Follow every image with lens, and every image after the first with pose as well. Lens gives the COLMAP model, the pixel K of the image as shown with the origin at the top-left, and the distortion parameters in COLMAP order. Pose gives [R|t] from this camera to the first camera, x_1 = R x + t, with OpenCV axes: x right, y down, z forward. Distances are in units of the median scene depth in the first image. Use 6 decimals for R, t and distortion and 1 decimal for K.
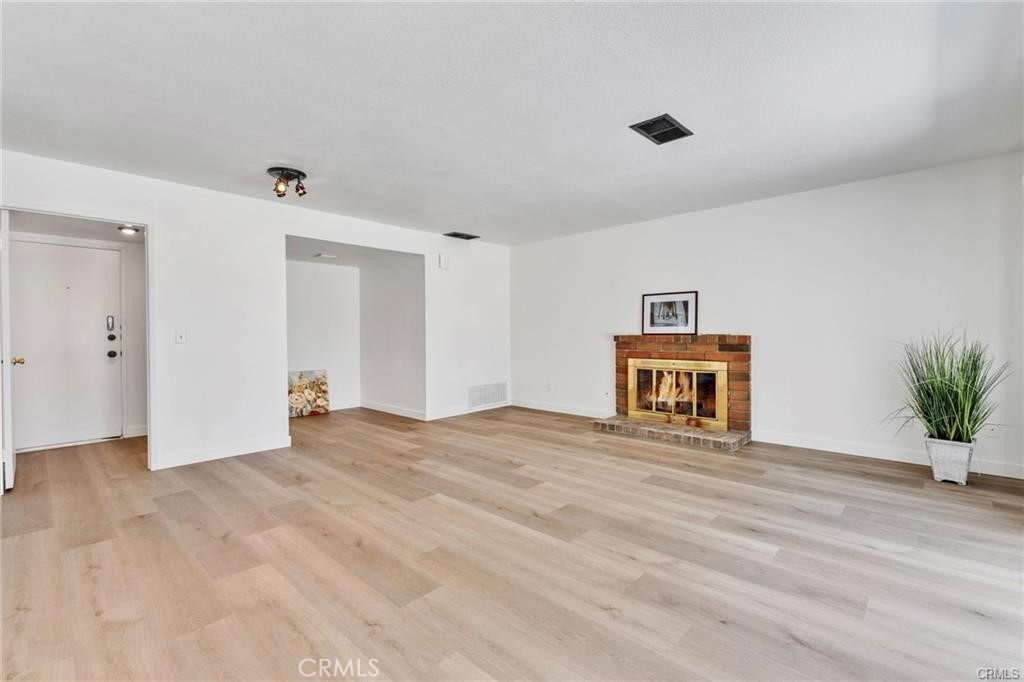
lens RADIAL K [[413.5, 0, 512.0], [0, 413.5, 341.0], [0, 0, 1]] dist [-0.000494, -0.000075]
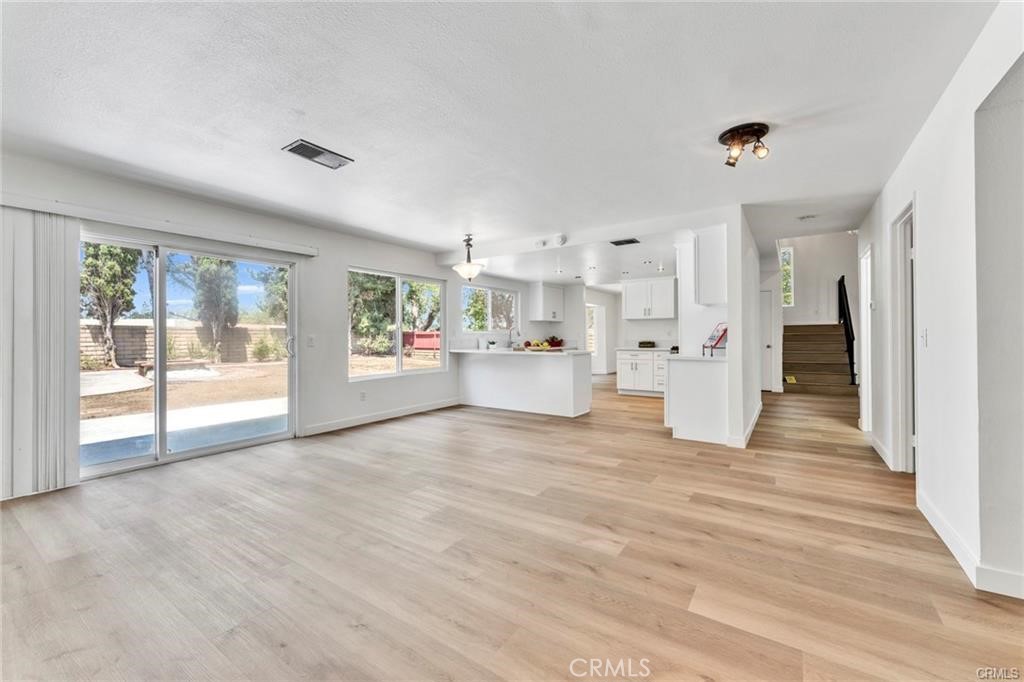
lens RADIAL K [[413.5, 0, 512.0], [0, 413.5, 341.0], [0, 0, 1]] dist [-0.000494, -0.000075]
pose [[-0.987030, 0.013703, -0.159950, 0.028091], [0.008347, 0.999383, 0.034113, -0.037315], [0.160319, 0.032335, -0.986535, 1.752493]]
